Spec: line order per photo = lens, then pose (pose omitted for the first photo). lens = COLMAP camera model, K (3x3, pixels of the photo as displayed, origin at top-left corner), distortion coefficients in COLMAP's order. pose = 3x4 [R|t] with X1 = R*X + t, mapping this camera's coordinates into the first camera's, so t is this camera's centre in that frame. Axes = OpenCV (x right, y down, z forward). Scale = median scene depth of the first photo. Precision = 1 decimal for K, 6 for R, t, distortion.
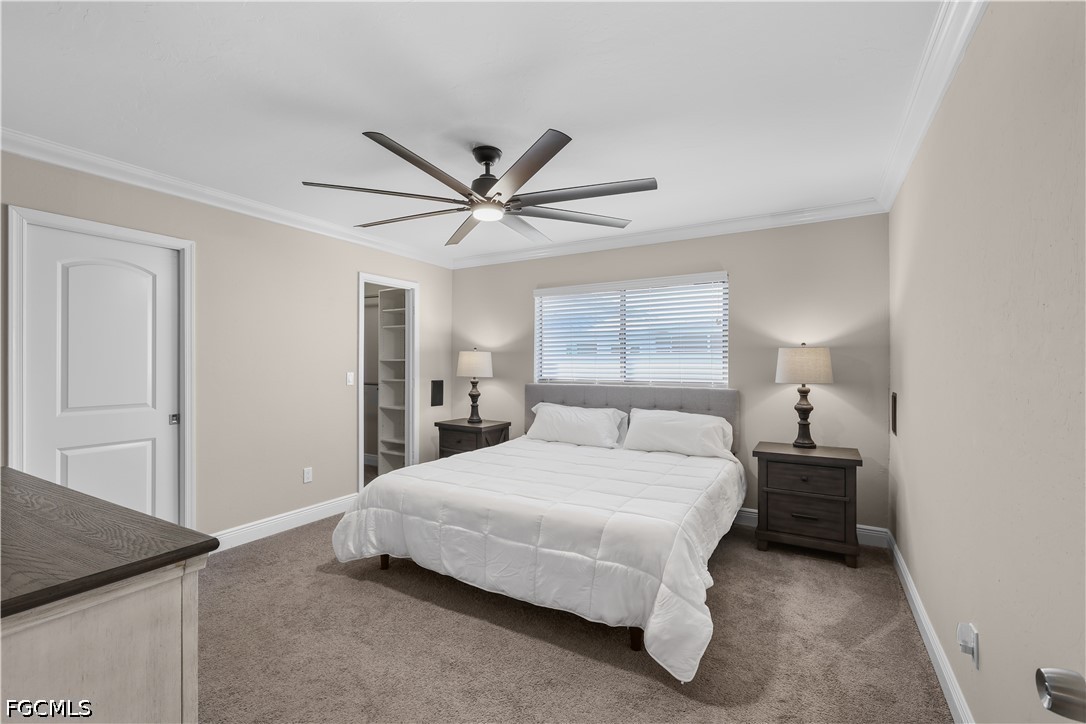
lens RADIAL K [[475.6, 0, 542.8], [0, 475.6, 362.0], [0, 0, 1]] dist [-0.000944, 0.000273]
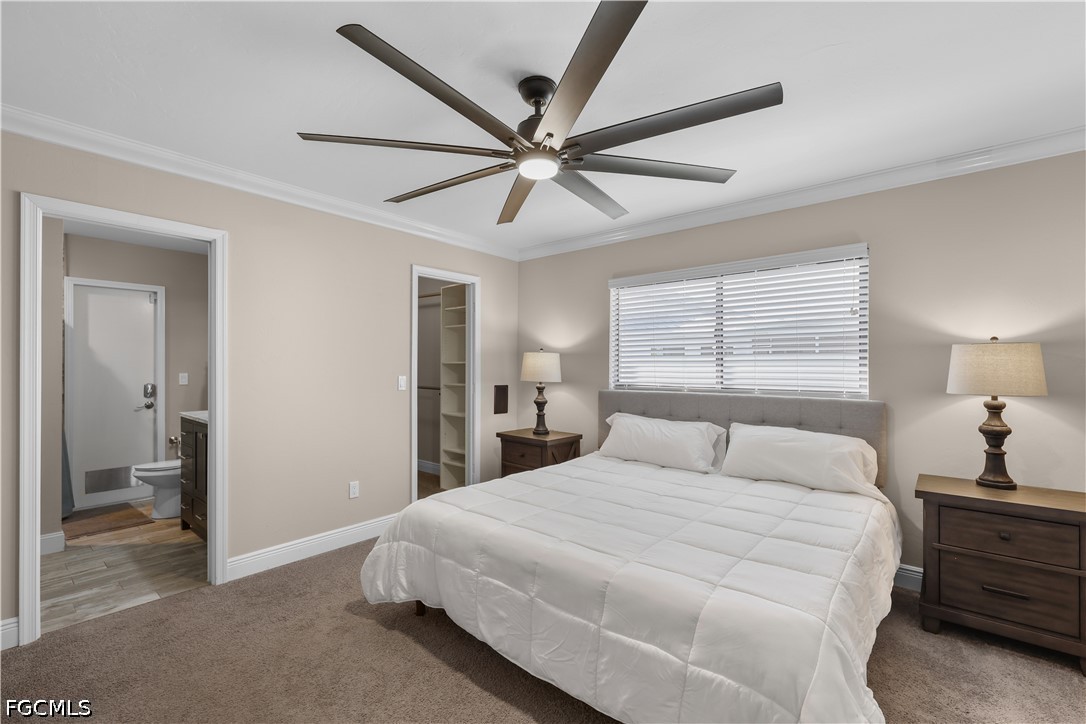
lens RADIAL K [[475.6, 0, 541.6], [0, 475.6, 365.2], [0, 0, 1]] dist [-0.000944, 0.000273]
pose [[0.984111, 0.000062, -0.177553, 0.019783], [-0.000166, 1.000000, -0.000572, 0.001944], [0.177553, 0.000593, 0.984111, 0.207869]]
